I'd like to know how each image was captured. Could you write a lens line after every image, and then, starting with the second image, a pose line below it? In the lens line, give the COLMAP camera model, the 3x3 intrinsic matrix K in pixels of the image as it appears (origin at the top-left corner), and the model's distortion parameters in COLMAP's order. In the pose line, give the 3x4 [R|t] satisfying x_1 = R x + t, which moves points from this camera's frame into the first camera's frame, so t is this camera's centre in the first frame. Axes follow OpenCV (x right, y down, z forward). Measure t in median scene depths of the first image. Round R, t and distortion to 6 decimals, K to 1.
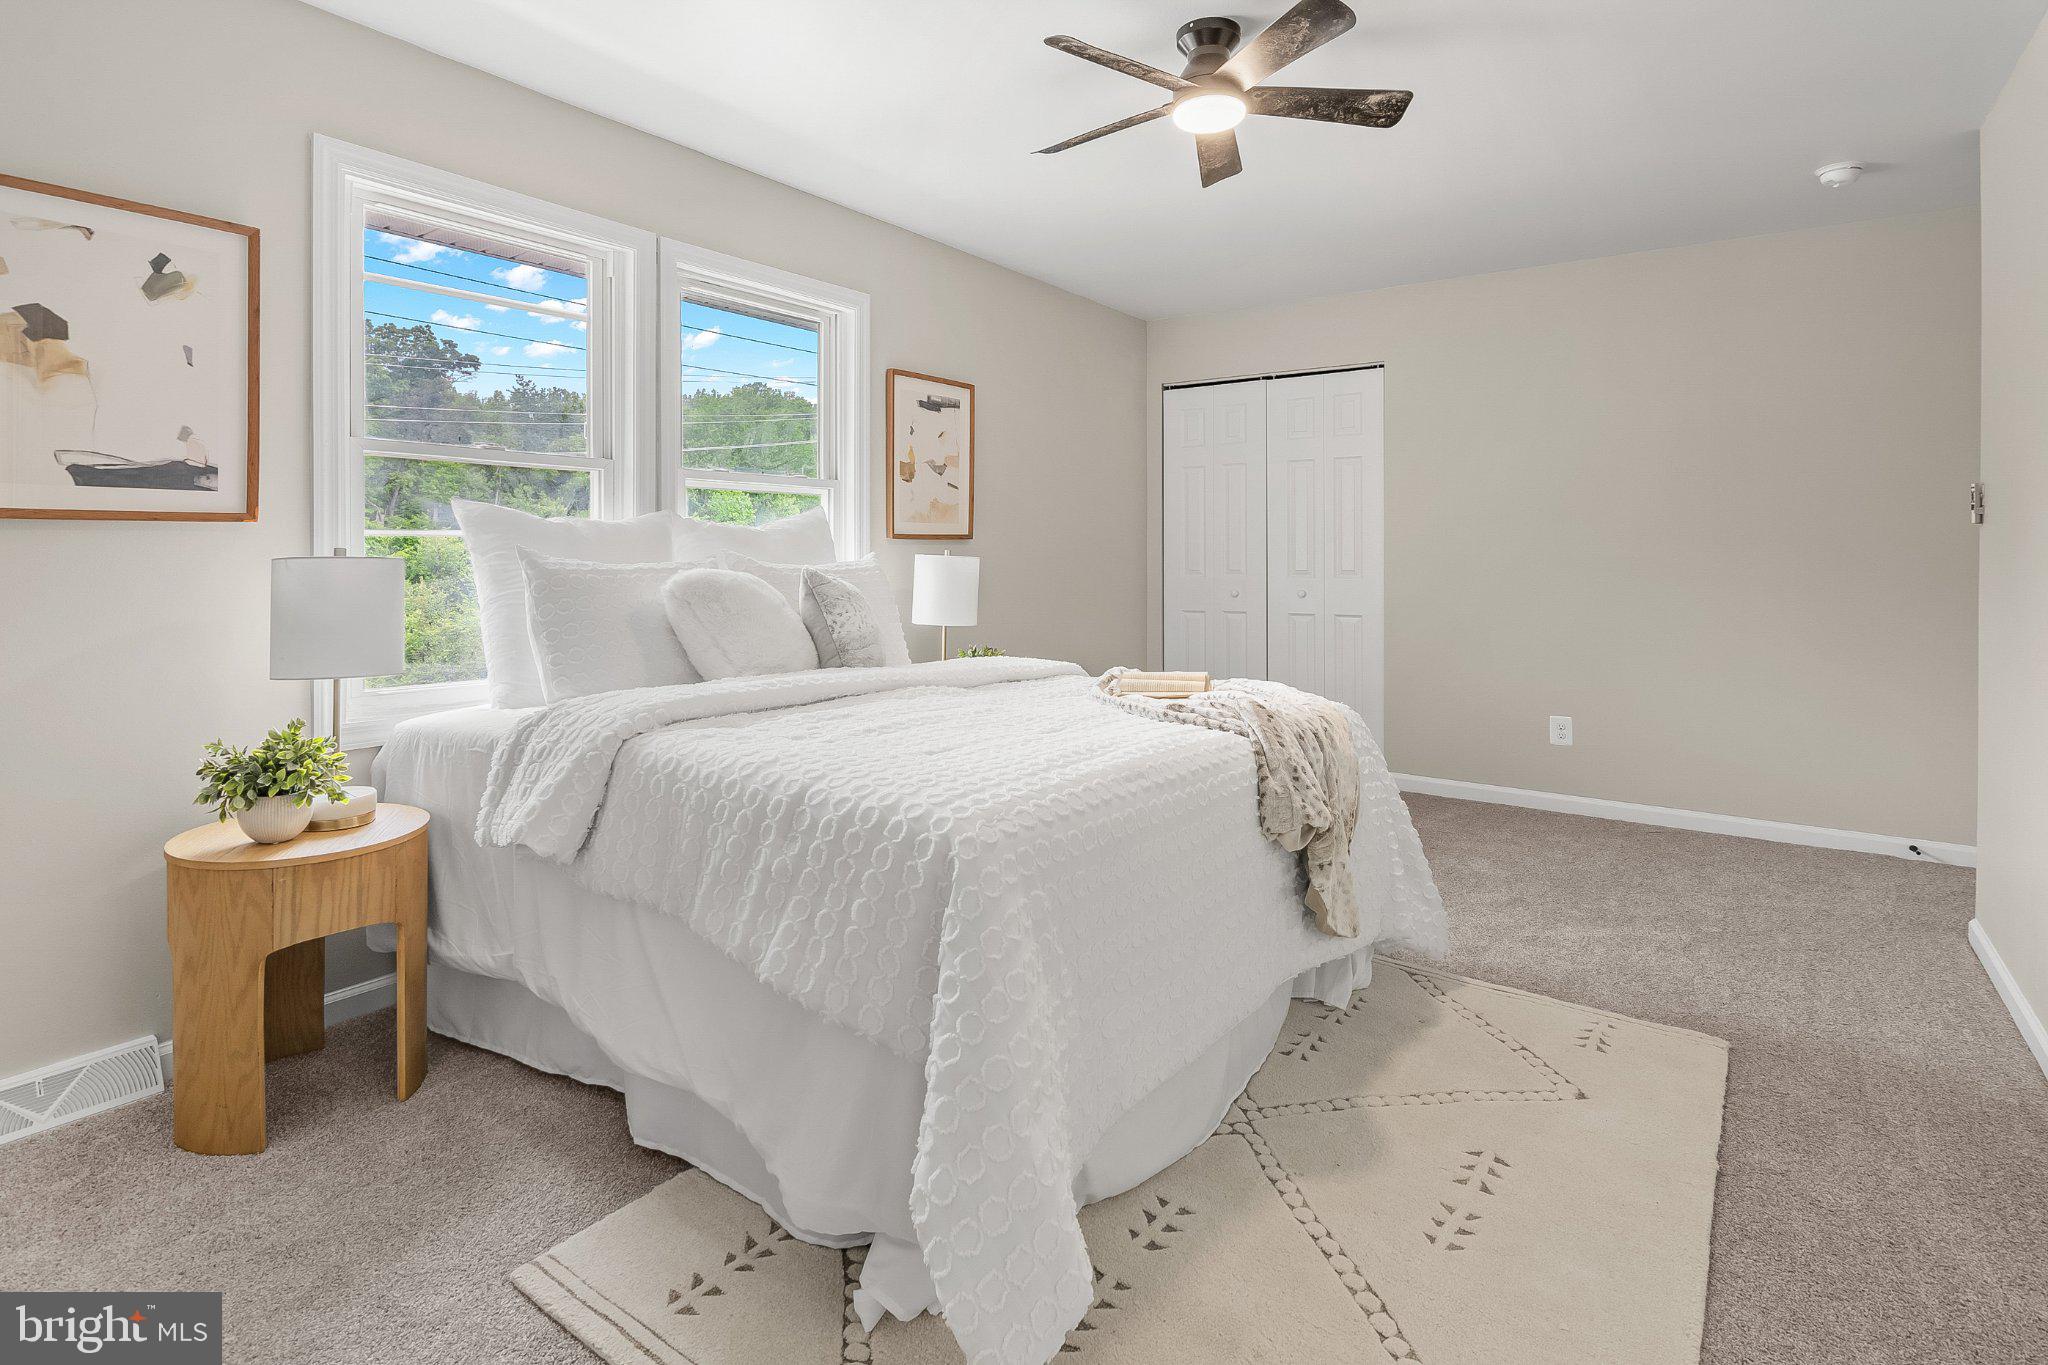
lens RADIAL K [[1024.8, 0, 1041.8], [0, 1024.8, 561.7], [0, 0, 1]] dist [-0.004884, -0.001227]
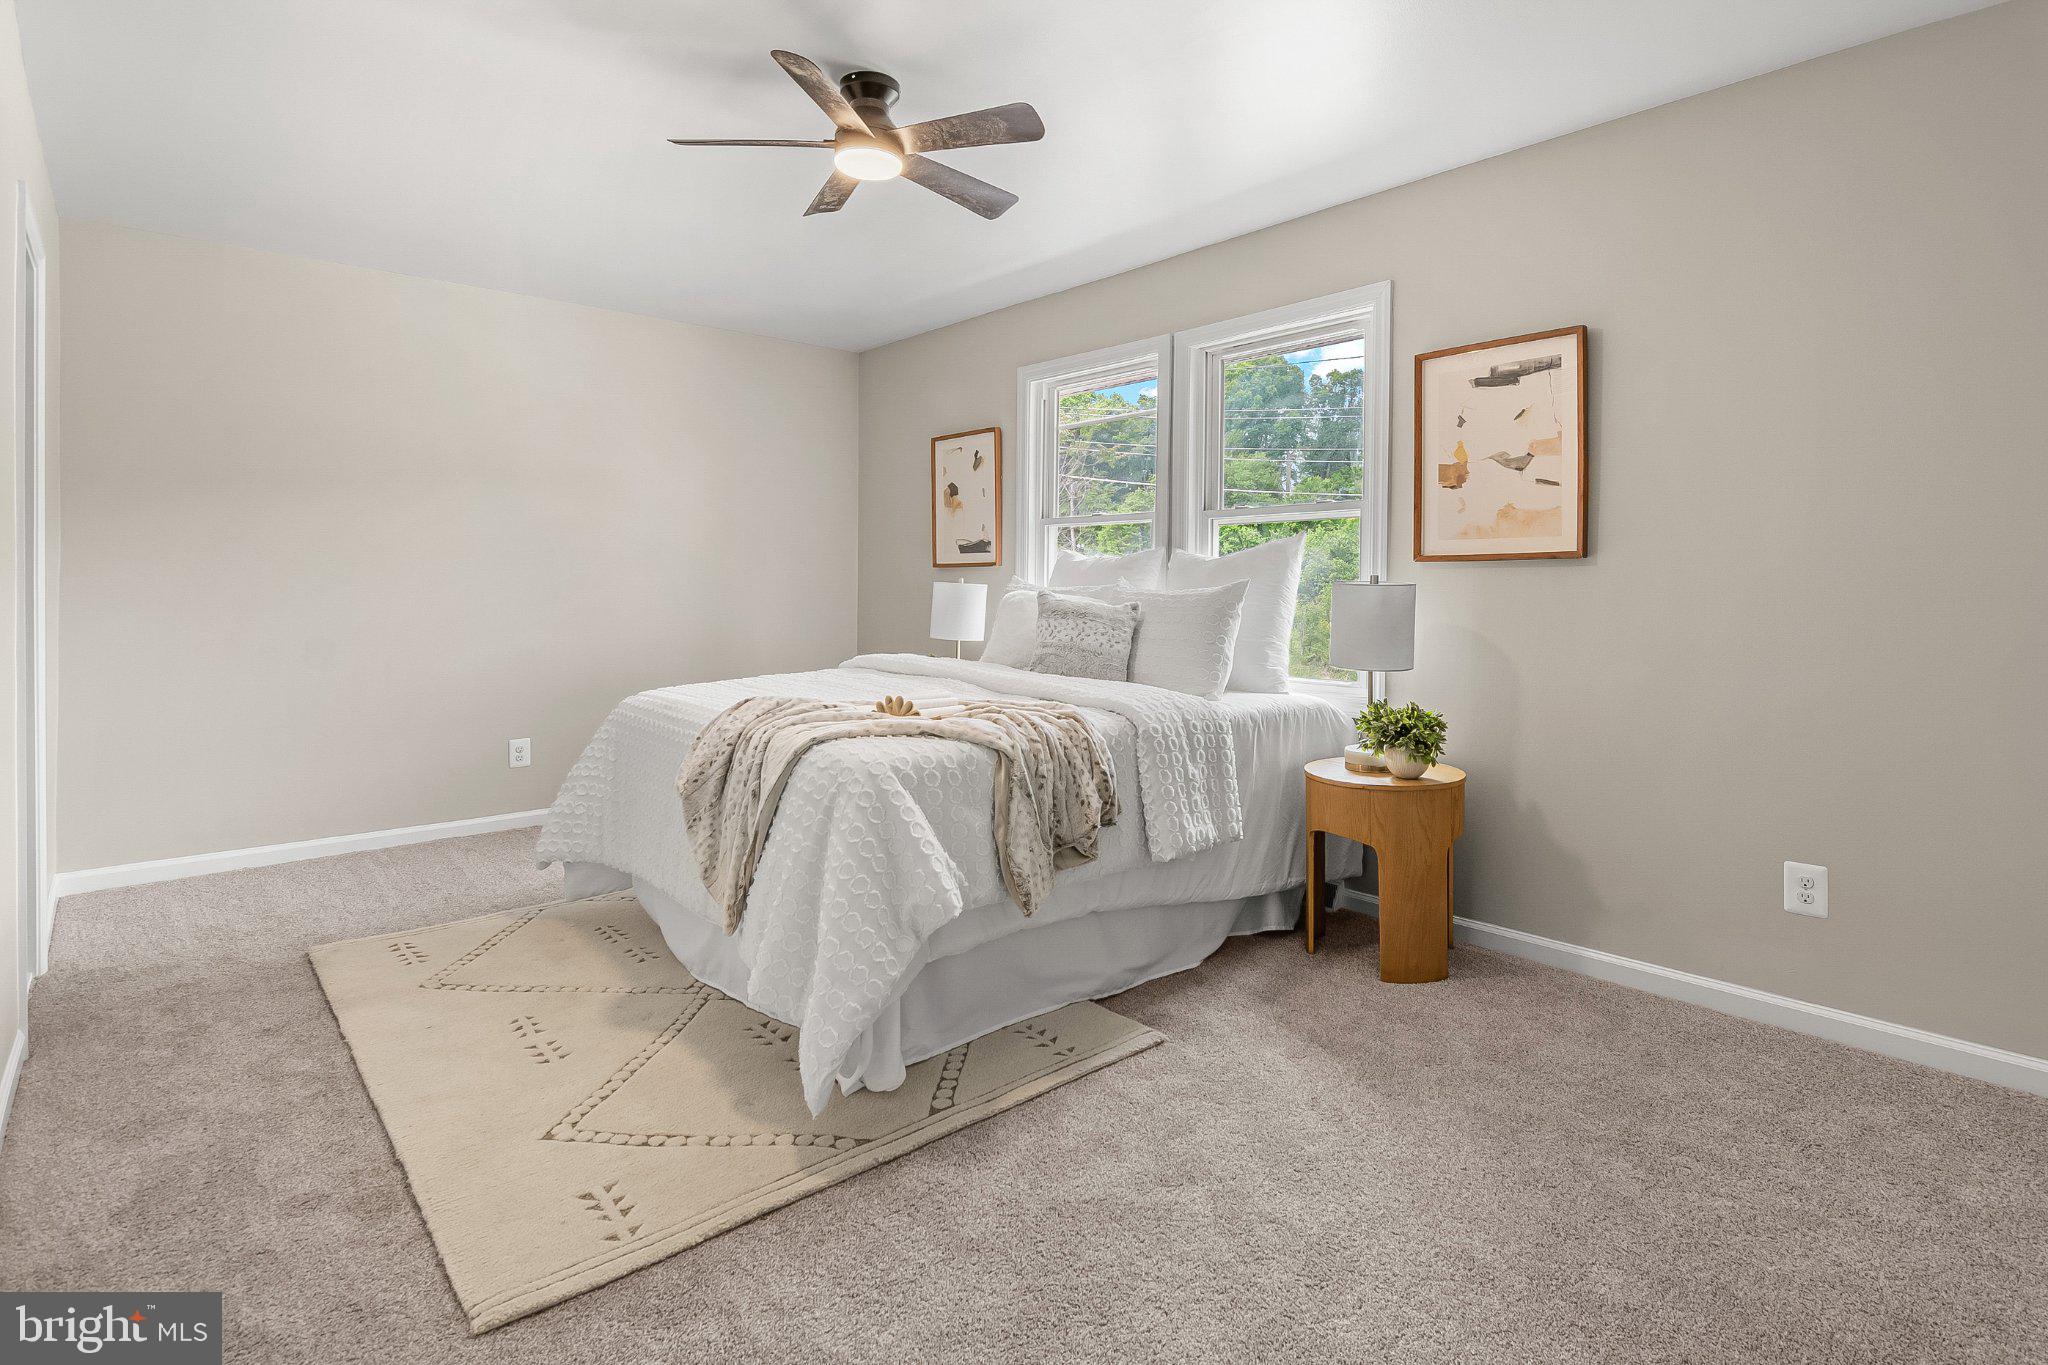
lens RADIAL K [[1017.8, 0, 1028.3], [0, 1017.8, 599.2], [0, 0, 1]] dist [-0.004402, -0.001701]
pose [[-0.231748, 0.016577, -0.972635, 0.732357], [-0.006278, 0.999808, 0.018536, -0.005788], [0.972756, 0.010402, -0.231599, 0.898952]]
